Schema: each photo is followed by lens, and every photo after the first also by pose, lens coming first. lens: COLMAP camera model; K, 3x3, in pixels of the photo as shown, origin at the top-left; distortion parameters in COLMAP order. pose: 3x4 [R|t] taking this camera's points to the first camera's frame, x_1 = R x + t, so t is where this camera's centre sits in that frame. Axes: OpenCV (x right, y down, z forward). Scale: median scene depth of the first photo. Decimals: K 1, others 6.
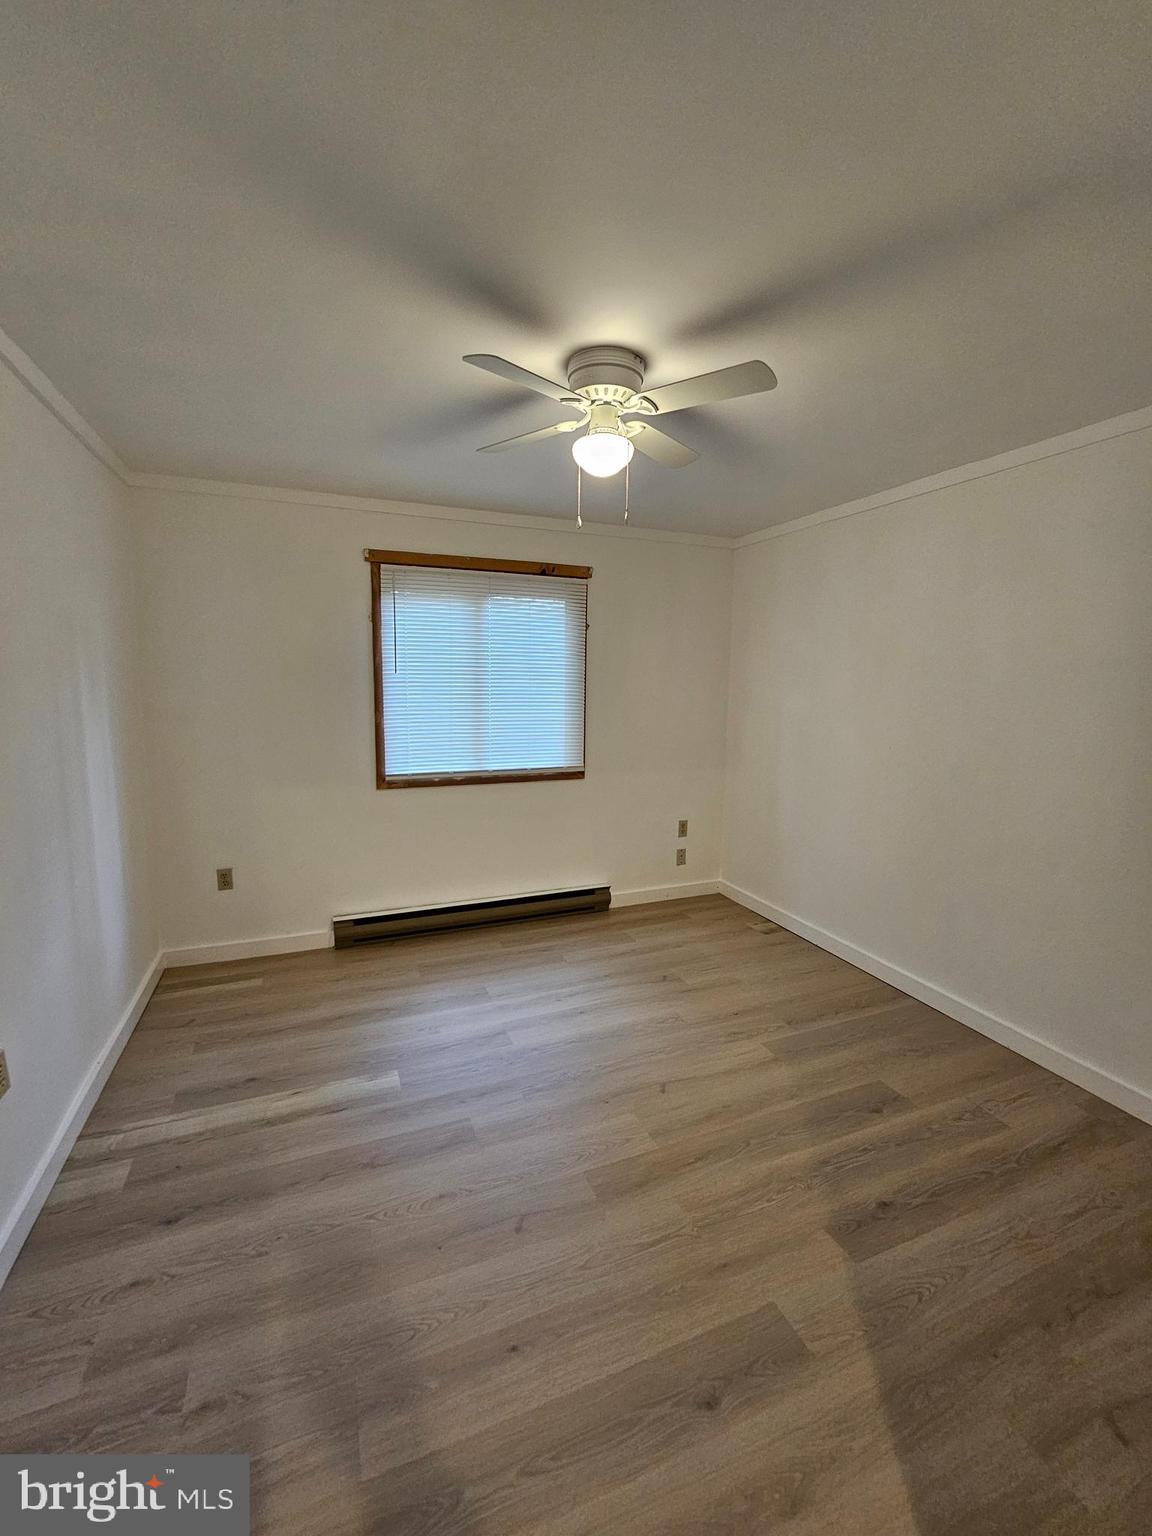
lens RADIAL K [[629.6, 0, 578.1], [0, 629.6, 767.2], [0, 0, 1]] dist [0.000840, -0.001361]
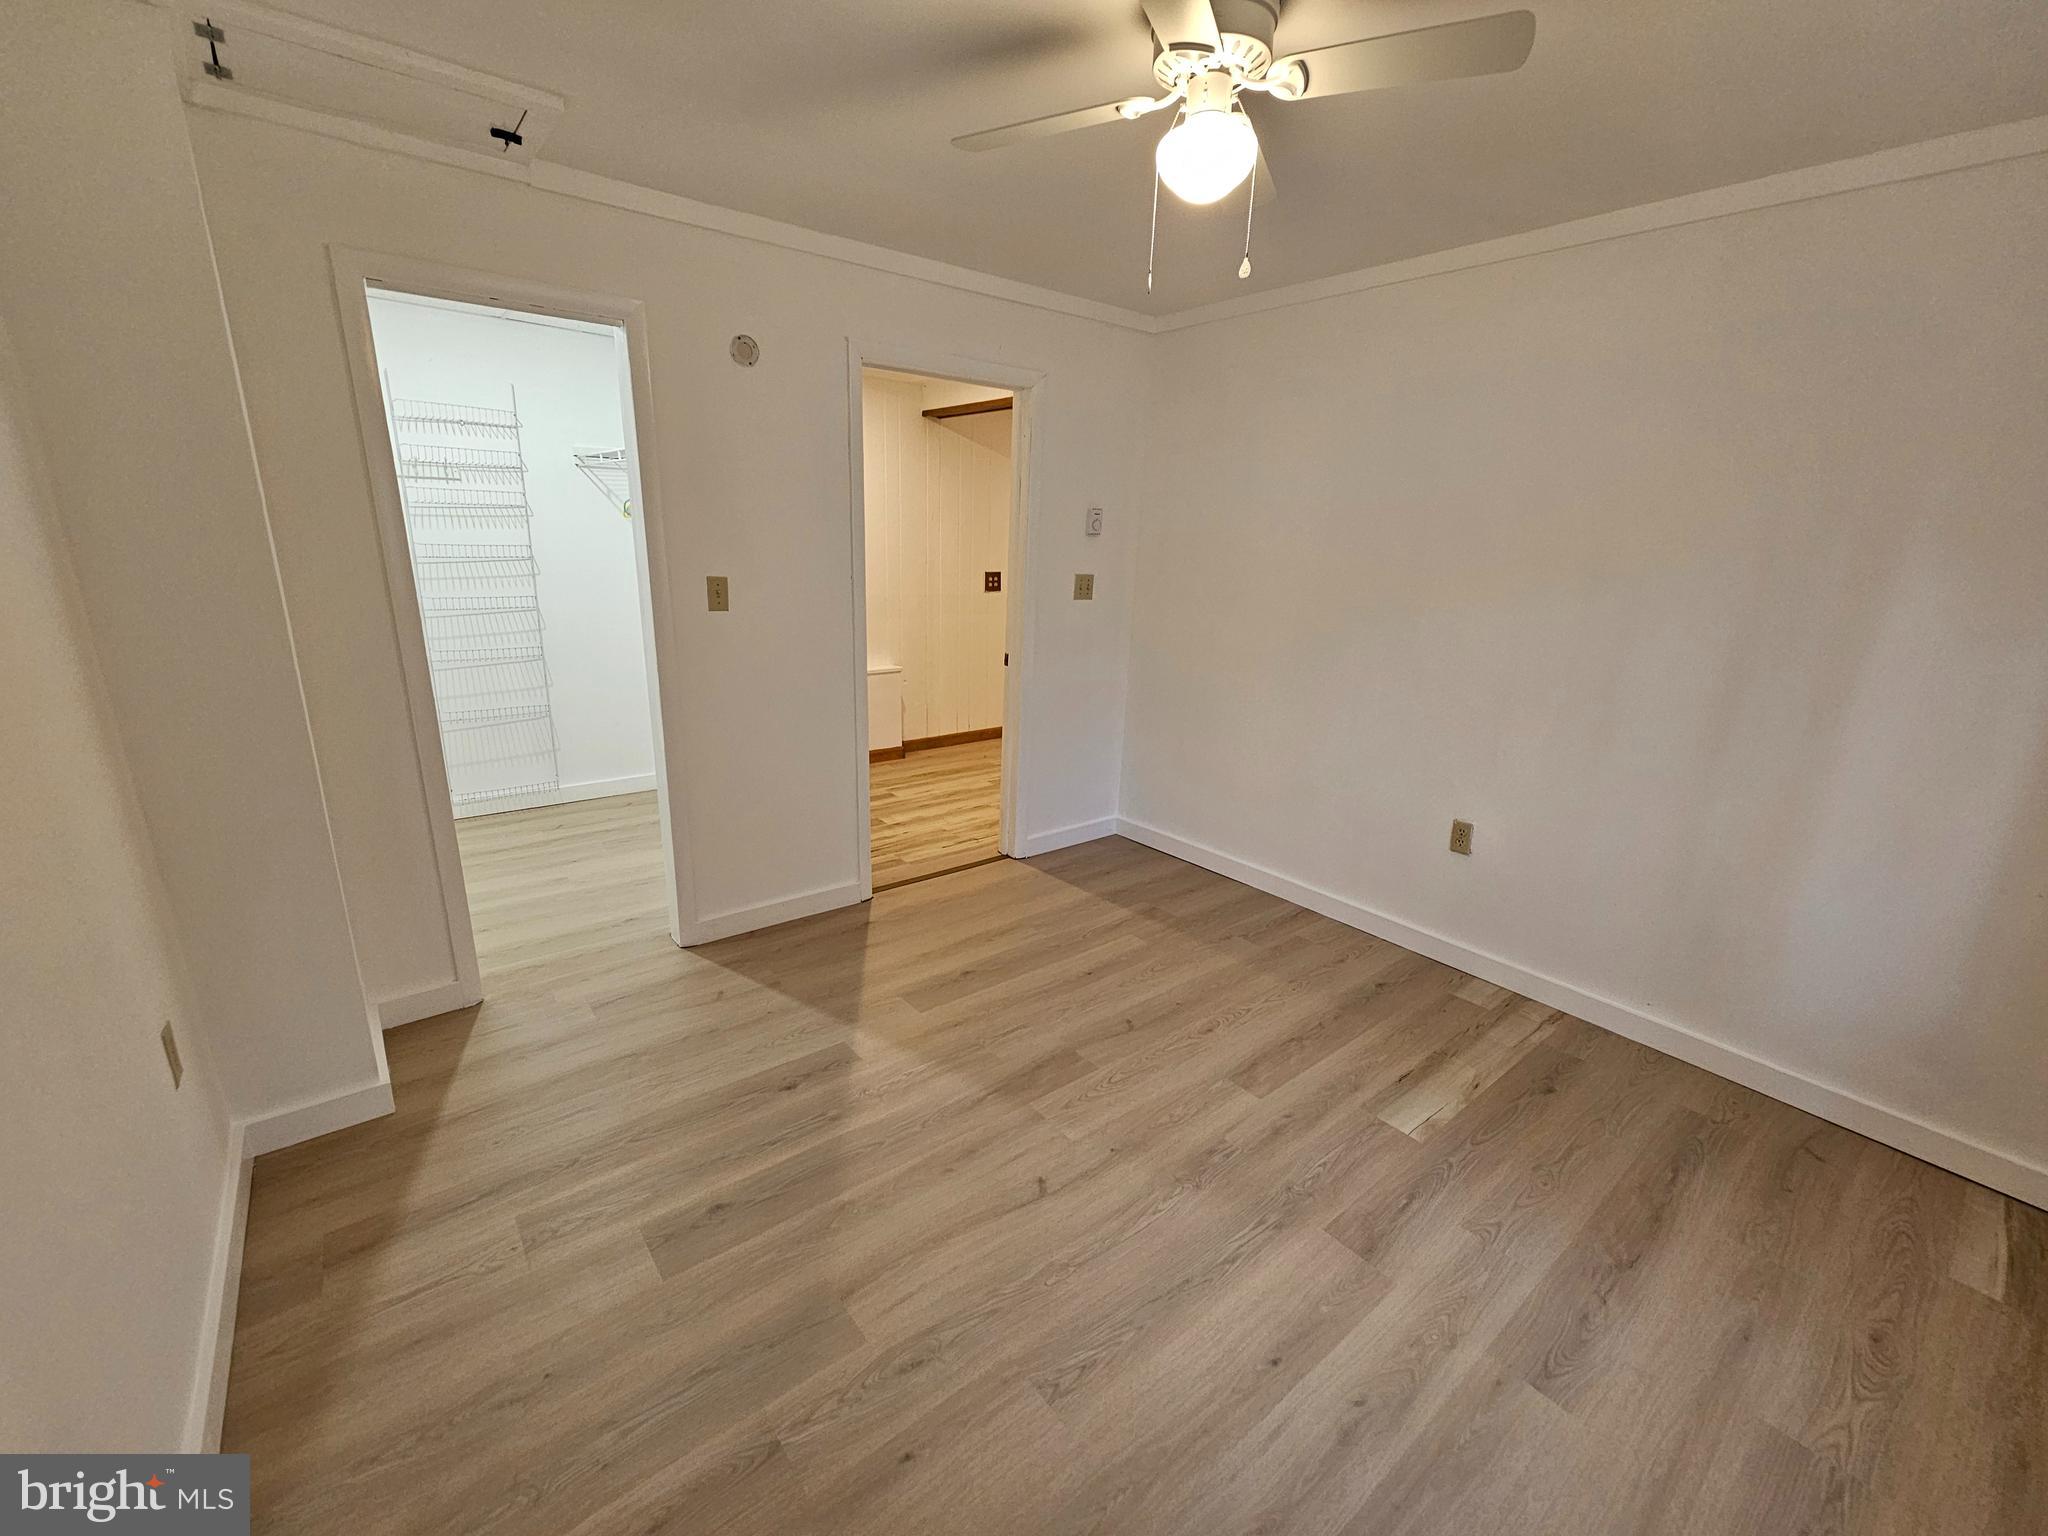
lens RADIAL K [[839.5, 0, 1025.3], [0, 839.5, 768.6], [0, 0, 1]] dist [0.000840, -0.001361]
pose [[-0.960485, 0.030043, -0.276705, 0.426978], [-0.086819, 0.912216, 0.400405, -0.254377], [0.264444, 0.408606, -0.873562, 1.780897]]
